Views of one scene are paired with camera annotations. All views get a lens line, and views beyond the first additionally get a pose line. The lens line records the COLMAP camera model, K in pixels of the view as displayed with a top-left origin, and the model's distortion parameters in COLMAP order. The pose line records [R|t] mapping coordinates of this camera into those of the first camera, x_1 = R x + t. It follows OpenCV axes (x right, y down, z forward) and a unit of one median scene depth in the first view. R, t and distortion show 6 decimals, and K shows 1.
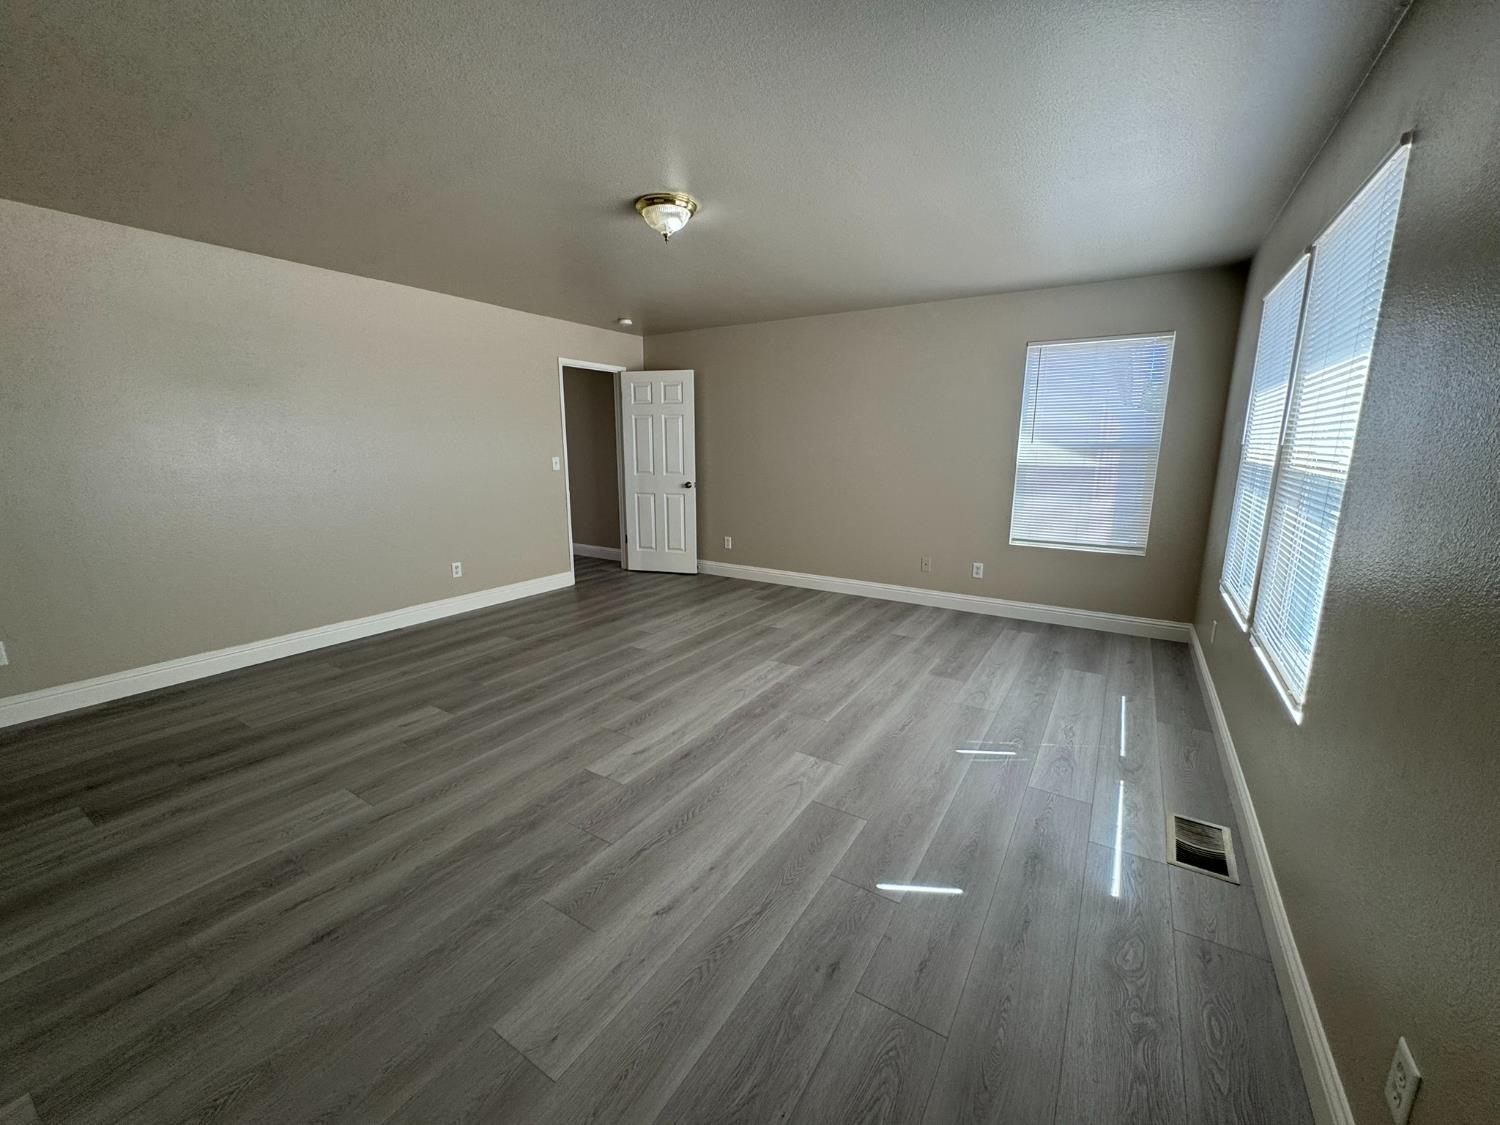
lens RADIAL K [[596.1, 0, 750.0], [0, 596.1, 562.5], [0, 0, 1]] dist [-0.000996, 0.000322]
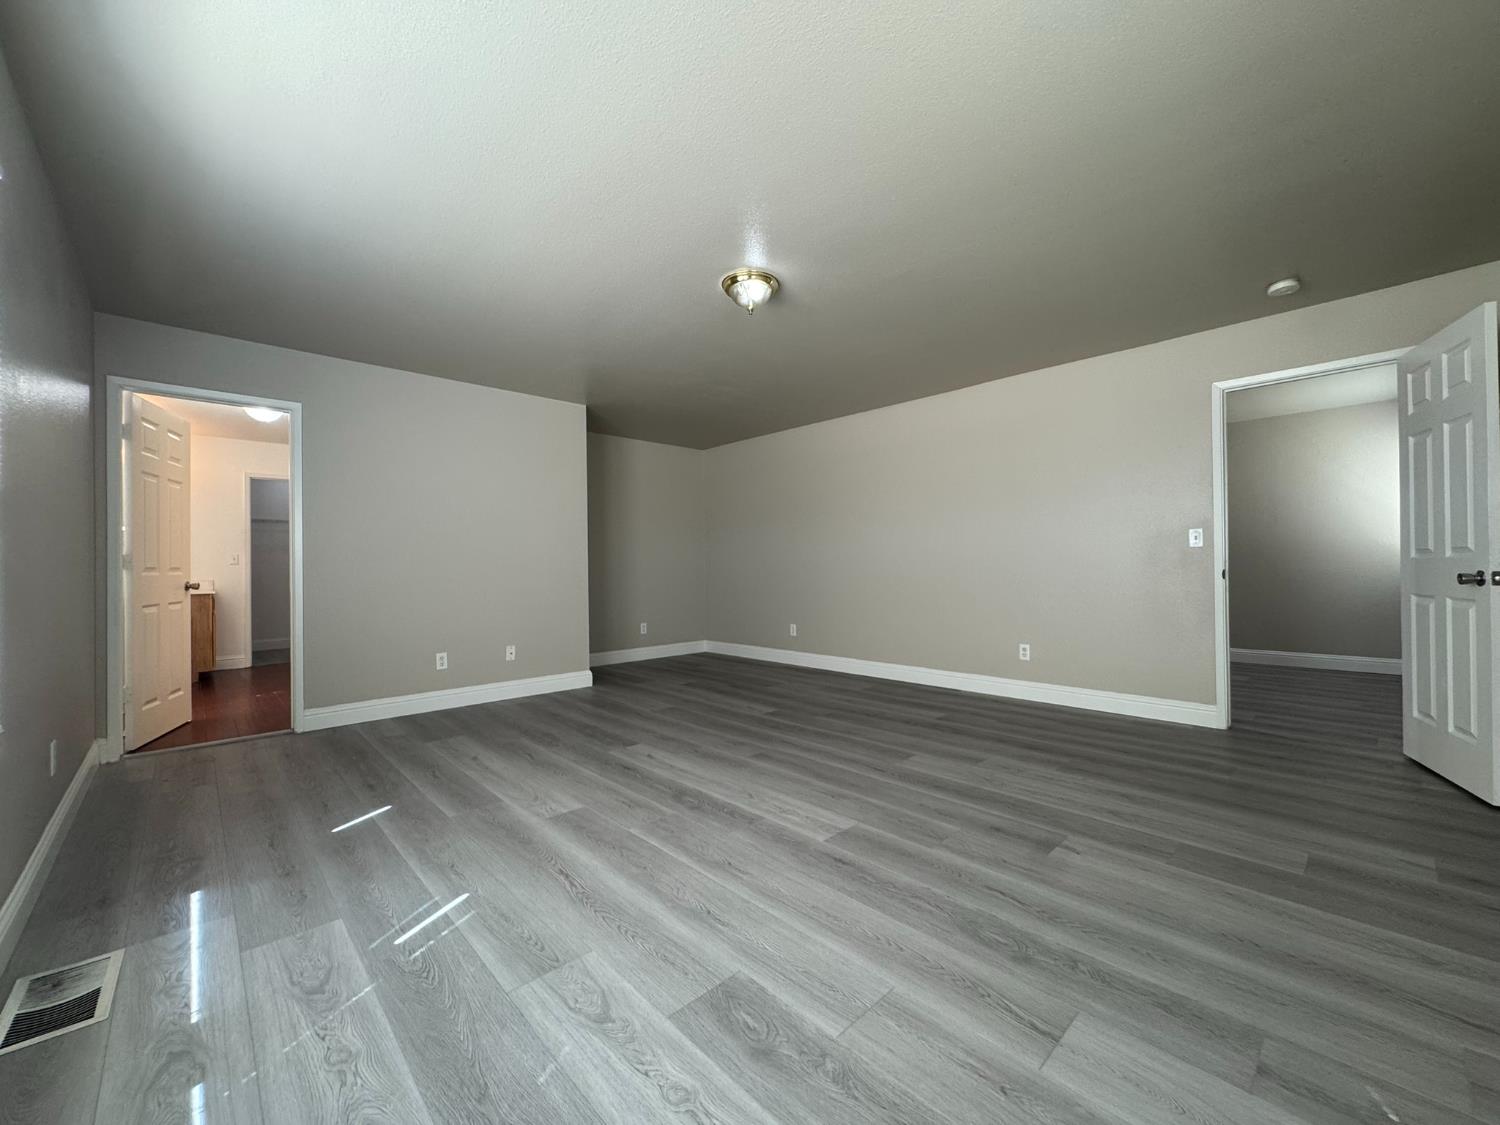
lens RADIAL K [[599.3, 0, 748.0], [0, 599.3, 564.8], [0, 0, 1]] dist [-0.002910, 0.000154]
pose [[-0.250541, -0.003433, -0.968100, 0.807245], [-0.178547, 0.983004, 0.042721, -0.129988], [0.951499, 0.183555, -0.246896, 1.208600]]
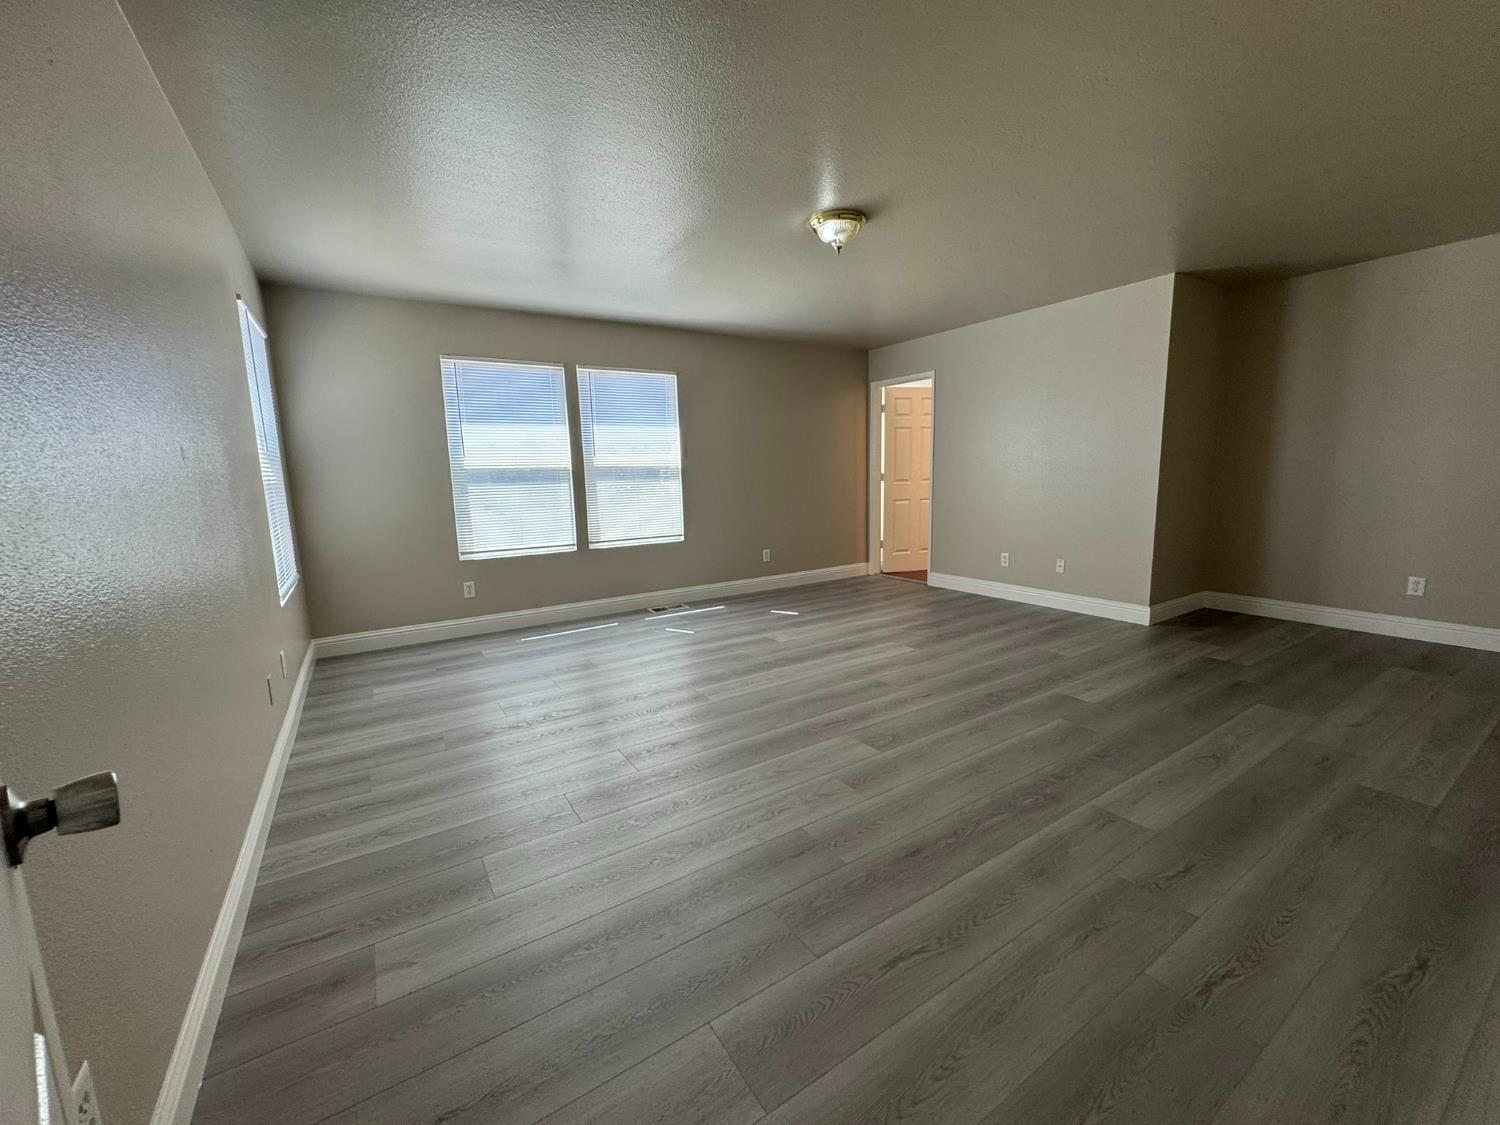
lens RADIAL K [[599.3, 0, 748.0], [0, 599.3, 564.8], [0, 0, 1]] dist [-0.002910, 0.000154]
pose [[-0.905279, -0.045326, 0.422393, -0.426415], [0.106775, 0.938096, 0.329506, -0.345019], [-0.411181, 0.343396, -0.844399, 1.963556]]
